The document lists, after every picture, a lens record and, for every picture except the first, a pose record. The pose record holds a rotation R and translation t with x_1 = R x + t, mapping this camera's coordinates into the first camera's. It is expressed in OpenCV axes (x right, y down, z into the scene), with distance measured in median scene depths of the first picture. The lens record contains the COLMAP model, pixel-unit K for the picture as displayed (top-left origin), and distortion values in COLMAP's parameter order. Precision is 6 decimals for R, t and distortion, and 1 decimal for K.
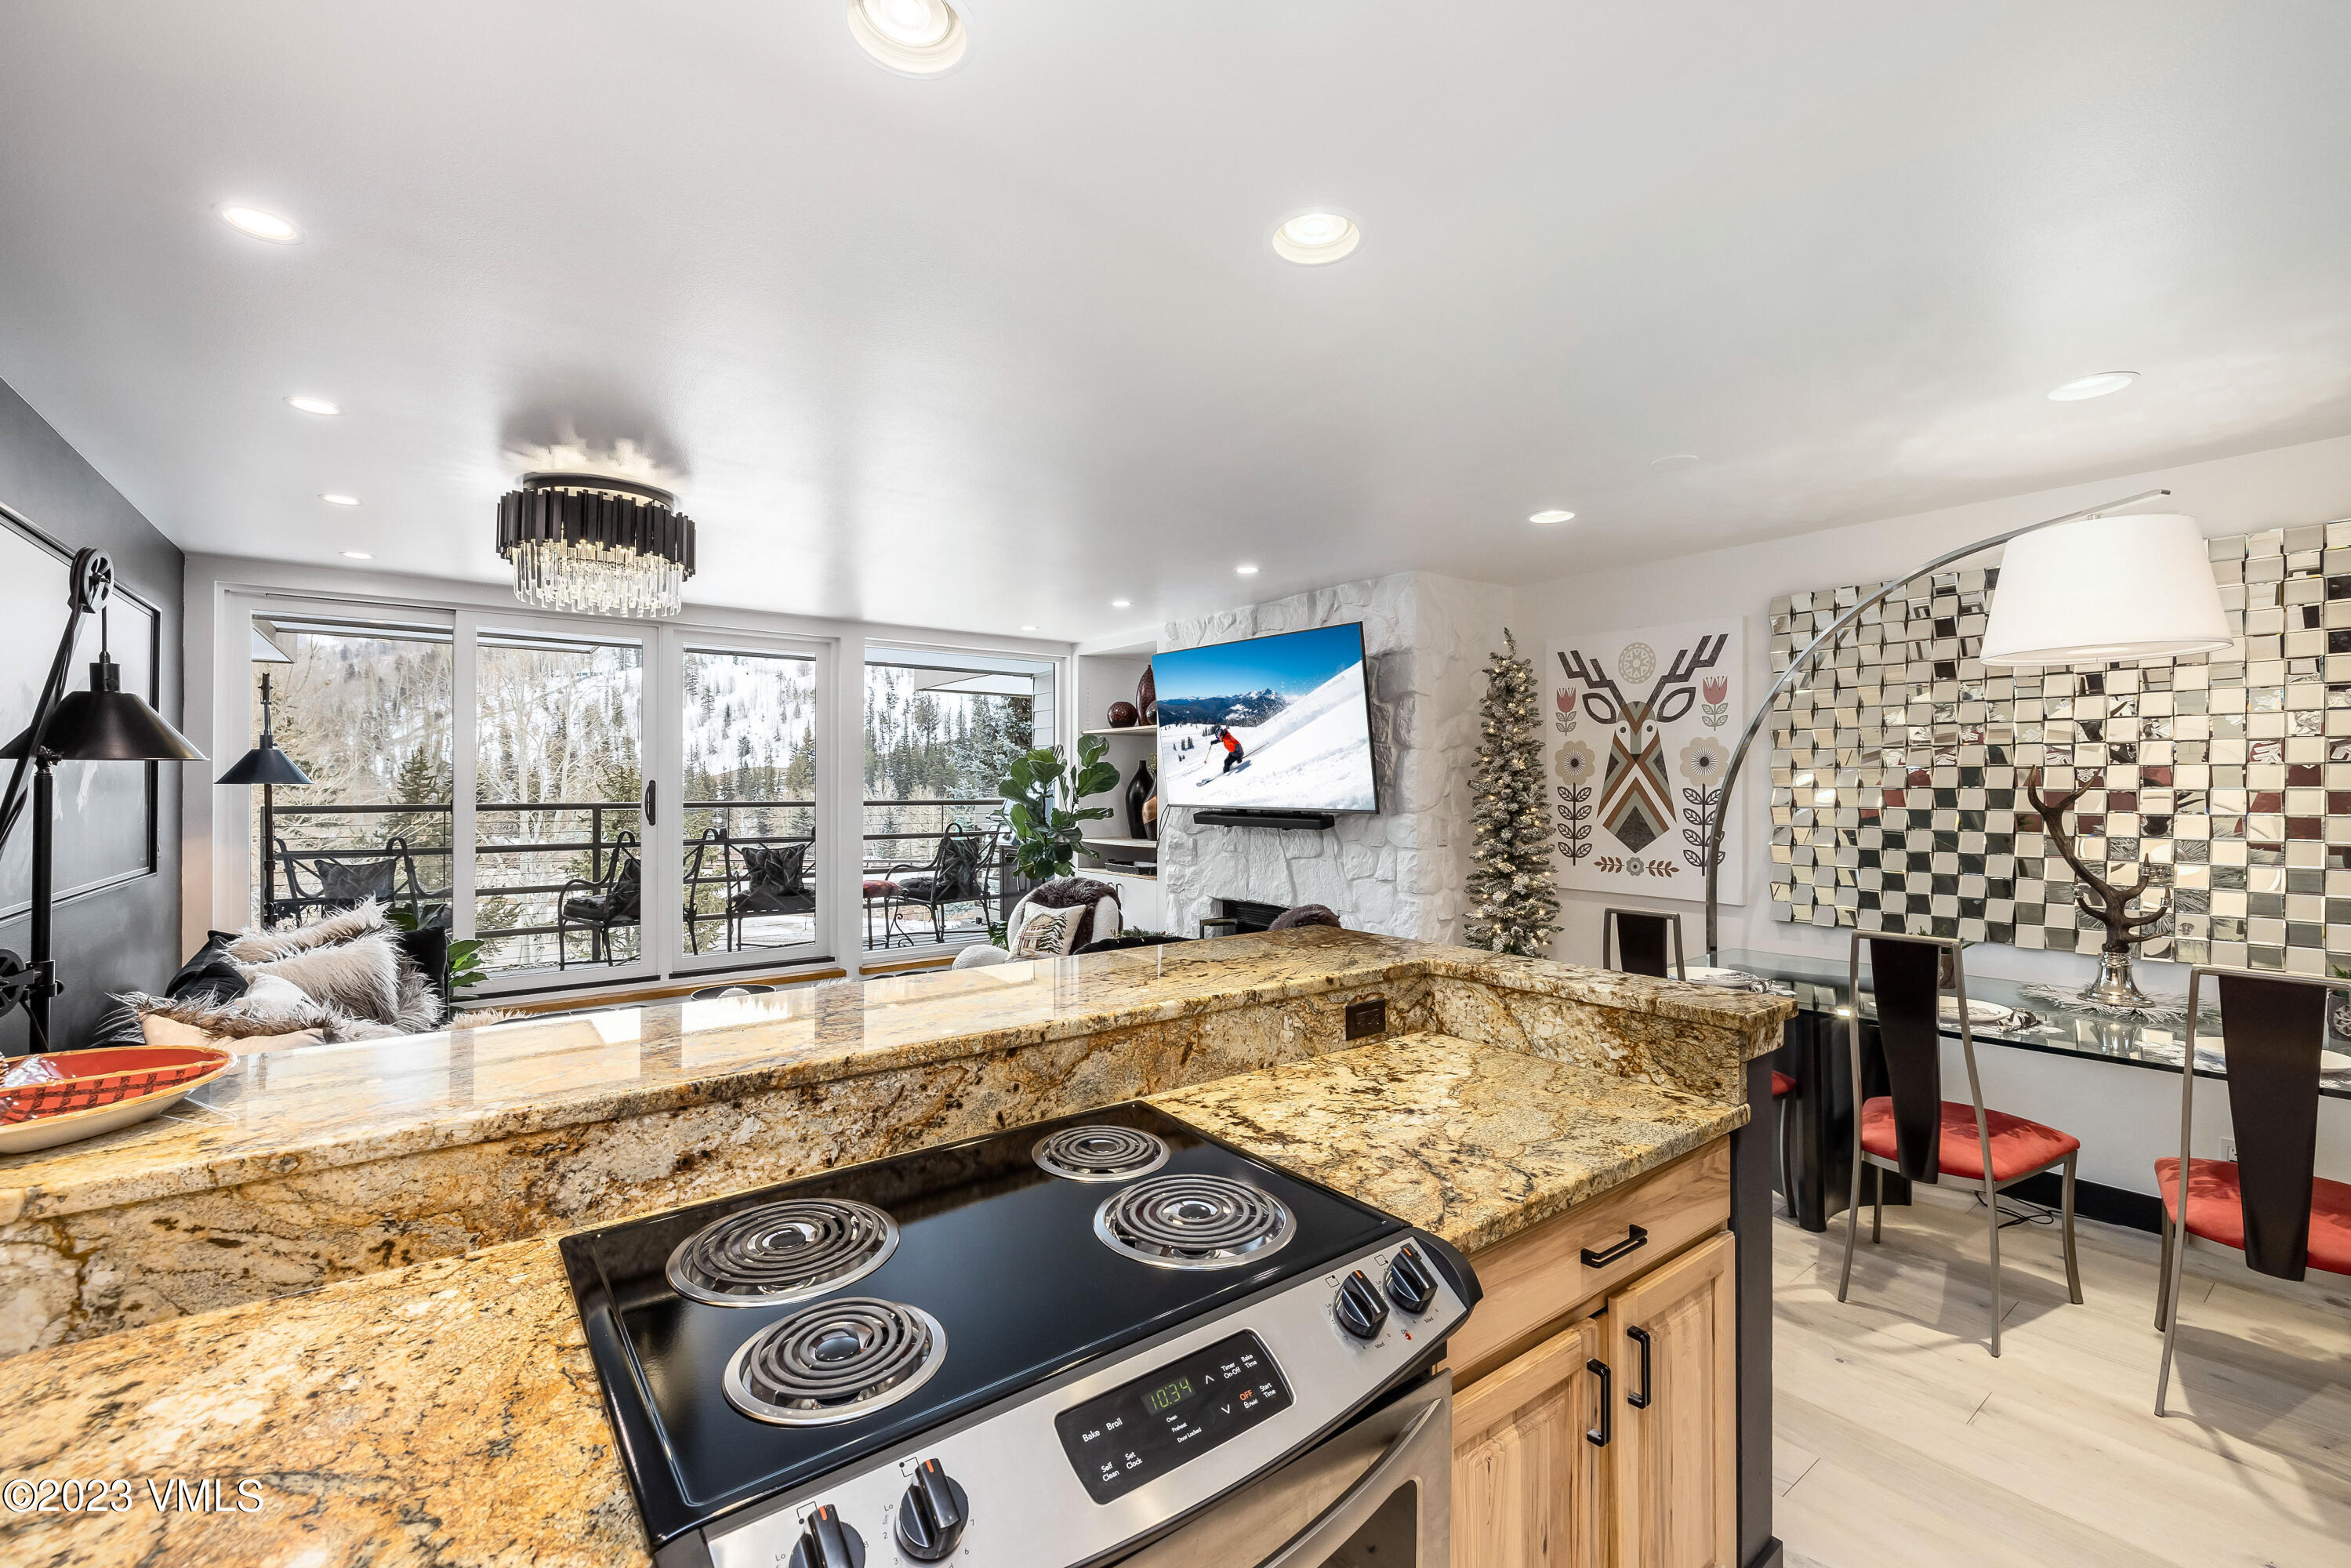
lens RADIAL K [[986.6, 0, 1168.0], [0, 986.6, 780.8], [0, 0, 1]] dist [-0.000419, 0.000194]
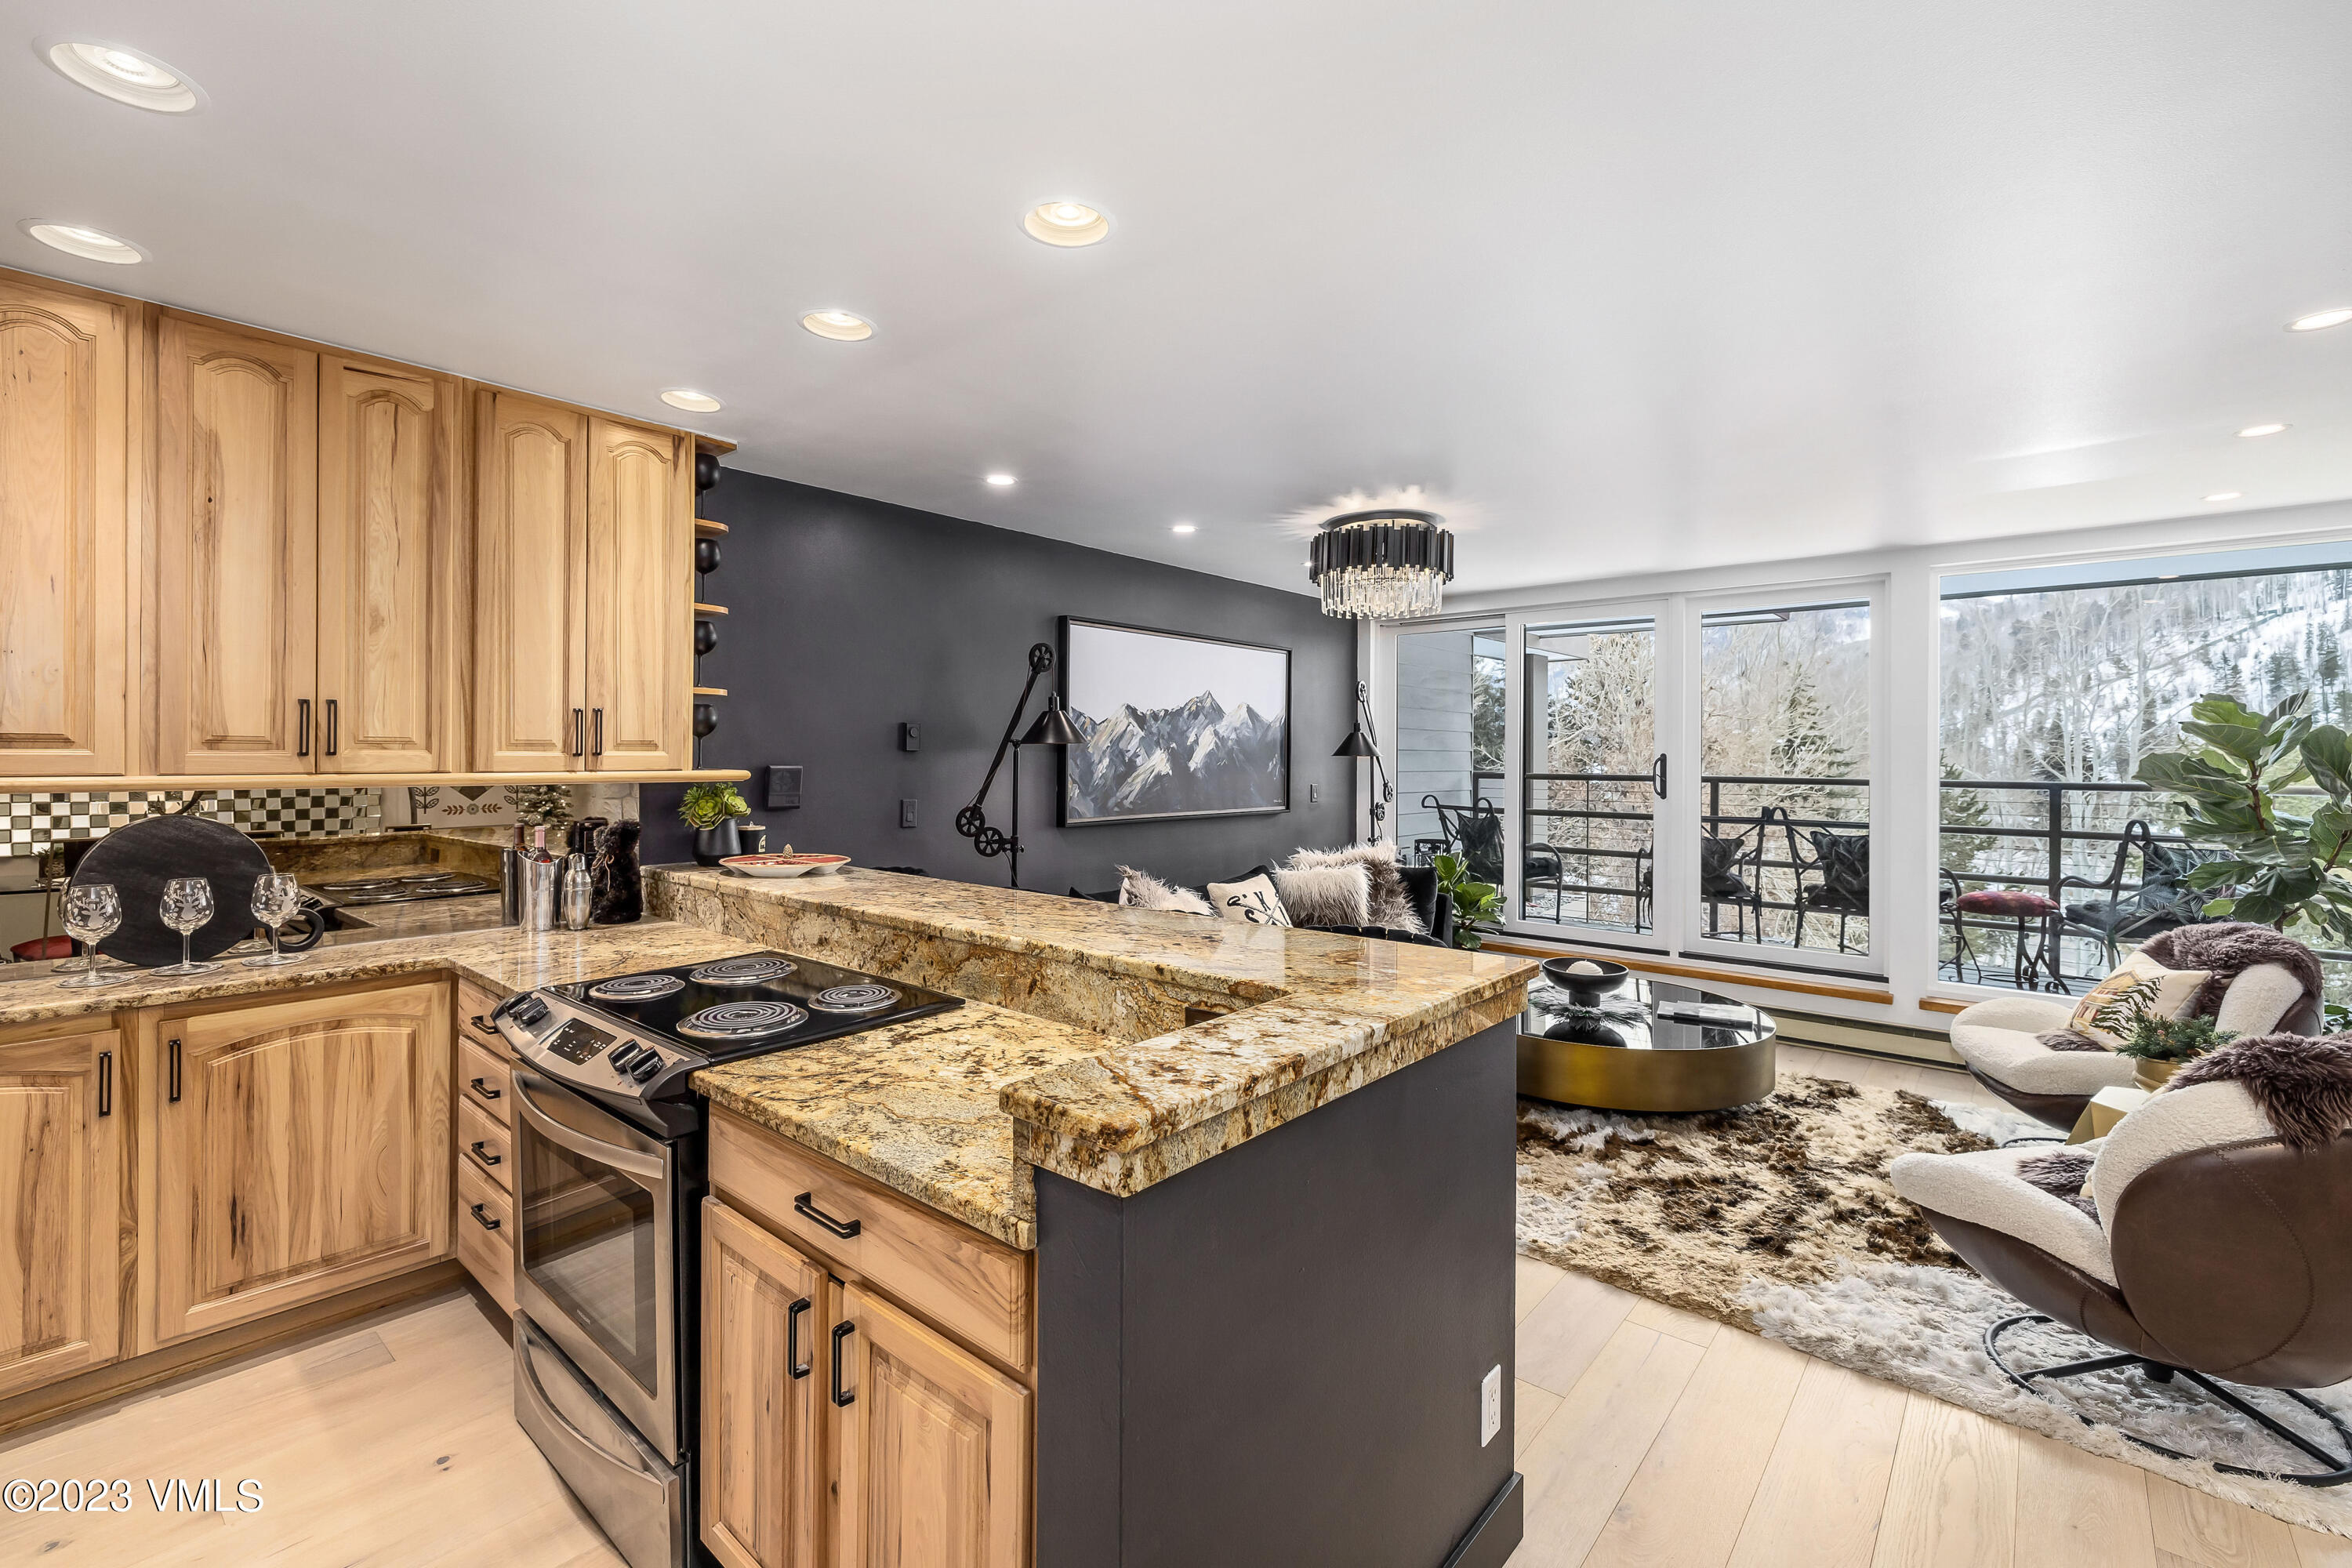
lens RADIAL K [[1021.1, 0, 1131.0], [0, 1021.1, 755.6], [0, 0, 1]] dist [-0.001756, 0.000064]
pose [[0.188229, 0.001348, -0.982124, 1.335713], [-0.000332, 0.999999, 0.001309, 0.000739], [0.982125, 0.000080, 0.188230, 0.965177]]
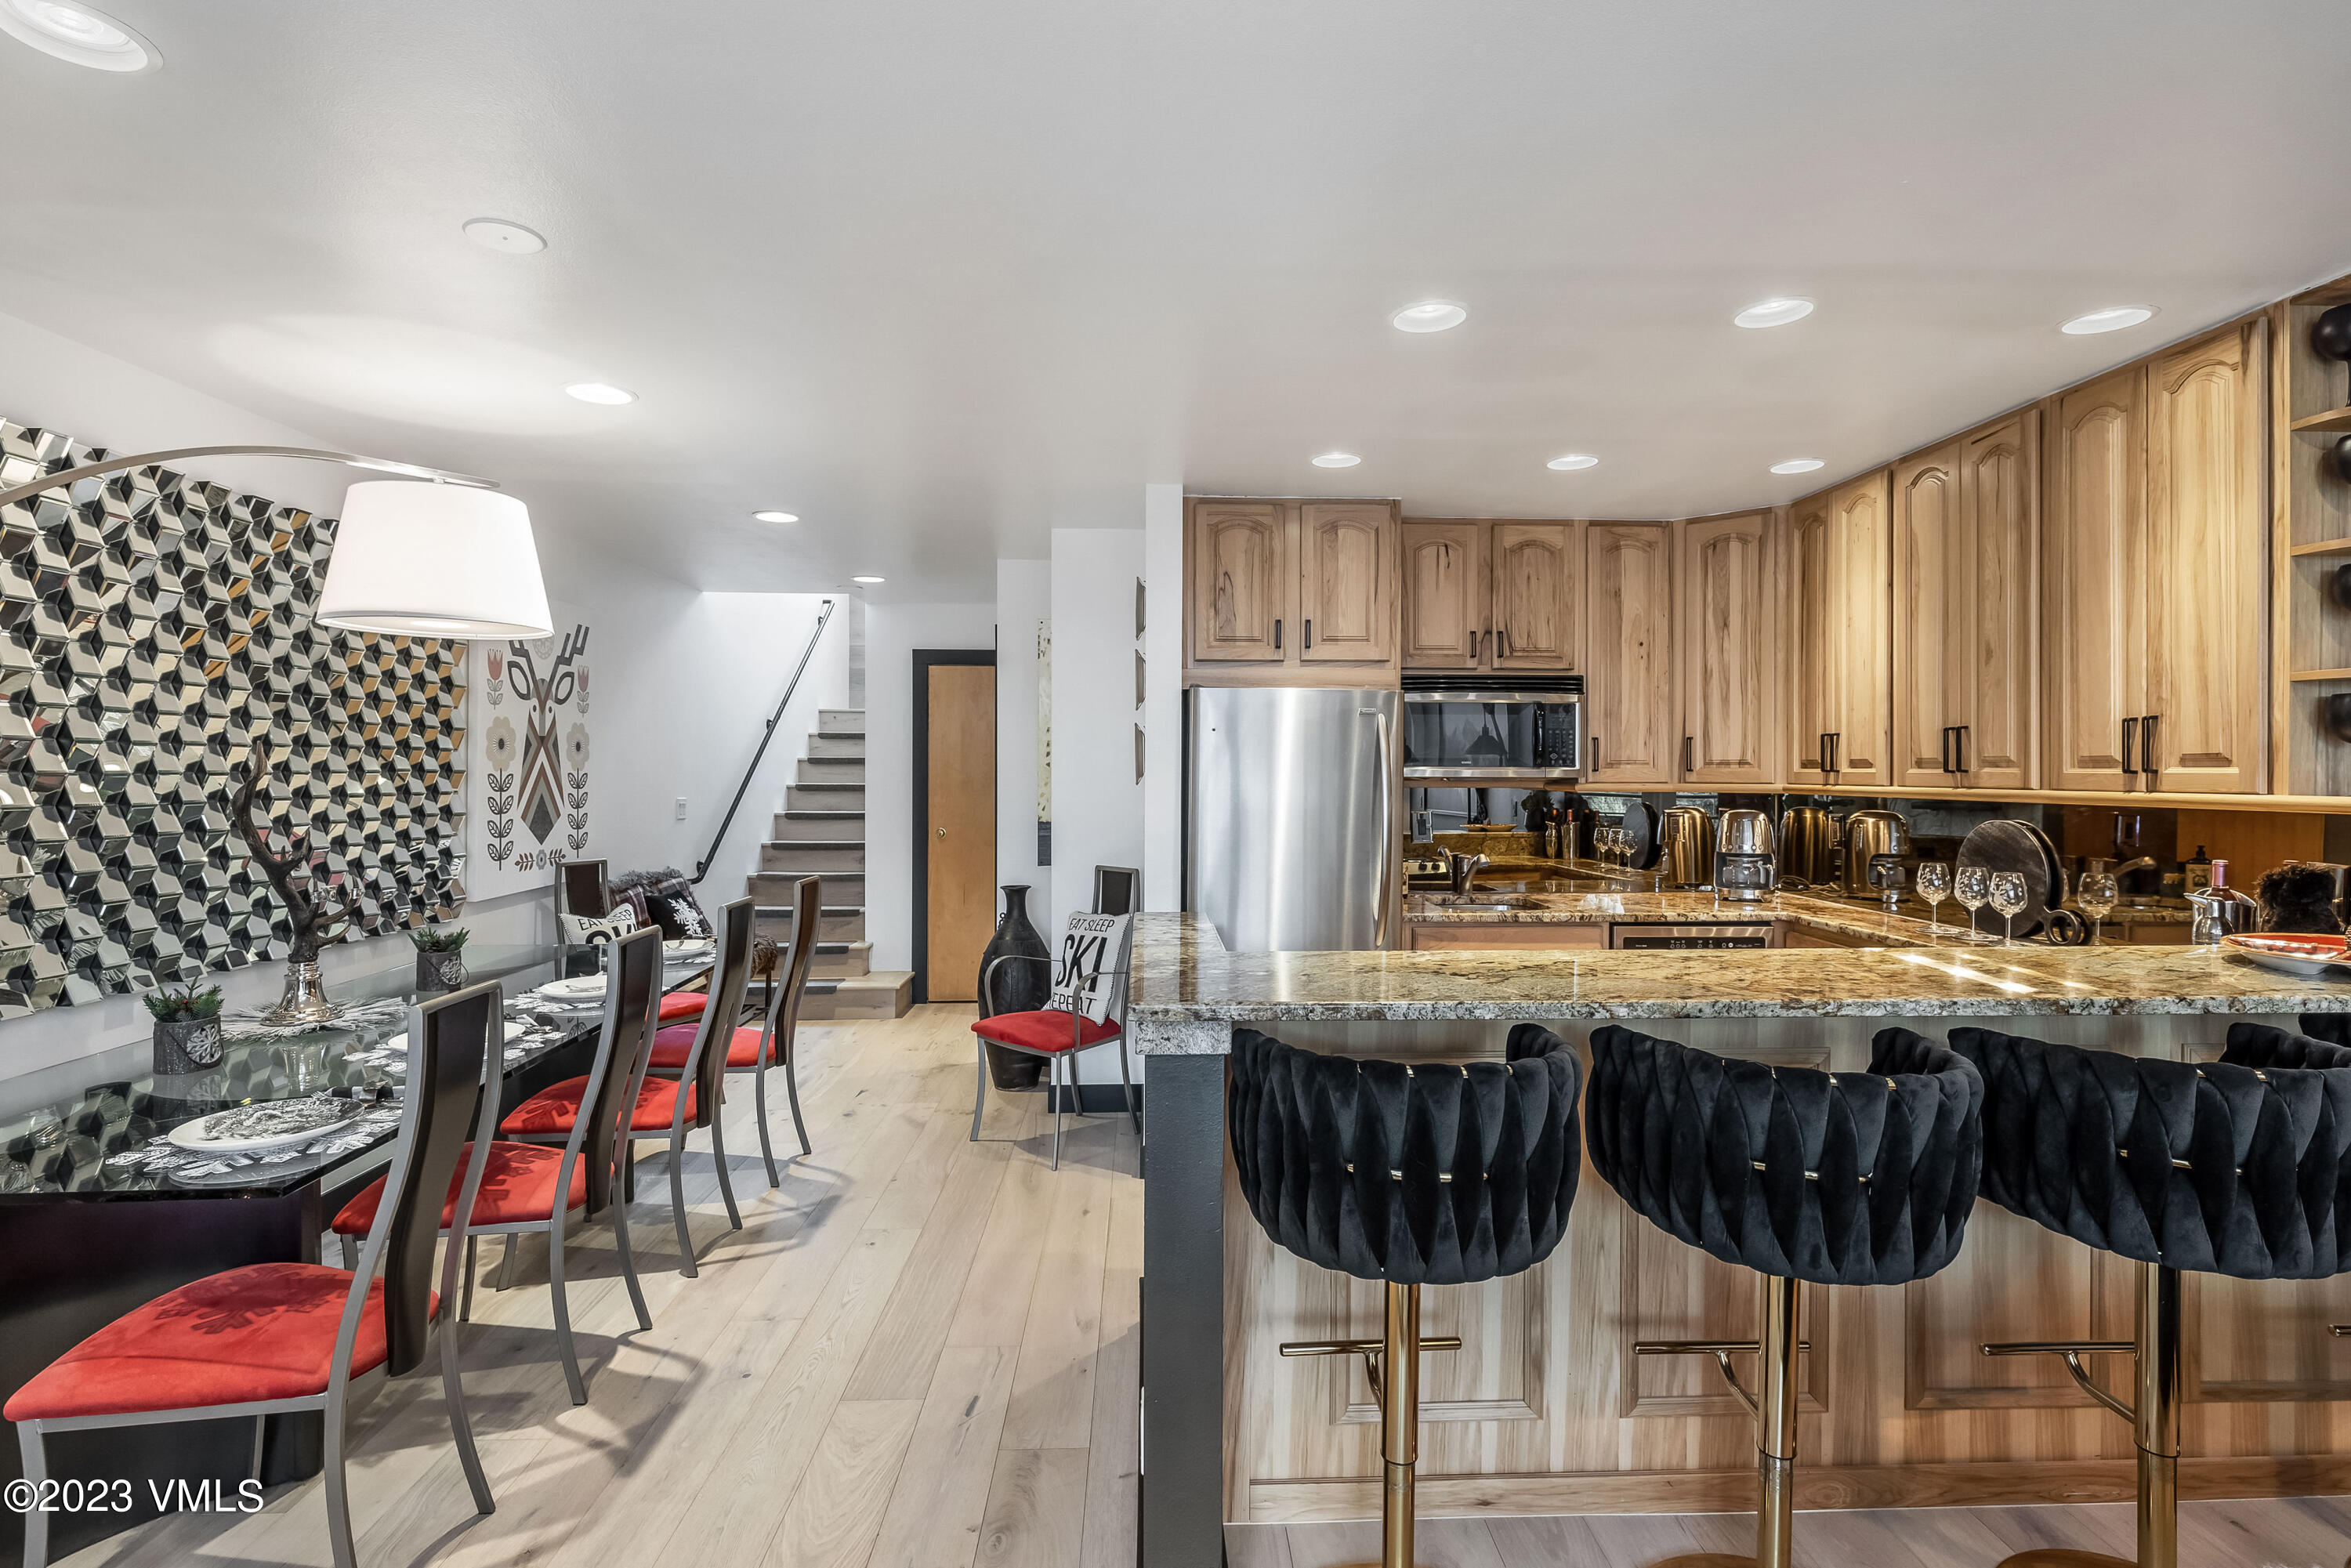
lens RADIAL K [[1129.6, 0, 1202.0], [0, 1129.6, 772.2], [0, 0, 1]] dist [-0.000257, 0.001367]
pose [[-0.825145, -0.003923, 0.564908, -0.453885], [-0.004801, 0.999988, -0.000068, 0.009181], [-0.564901, -0.002768, -0.825154, 2.560444]]
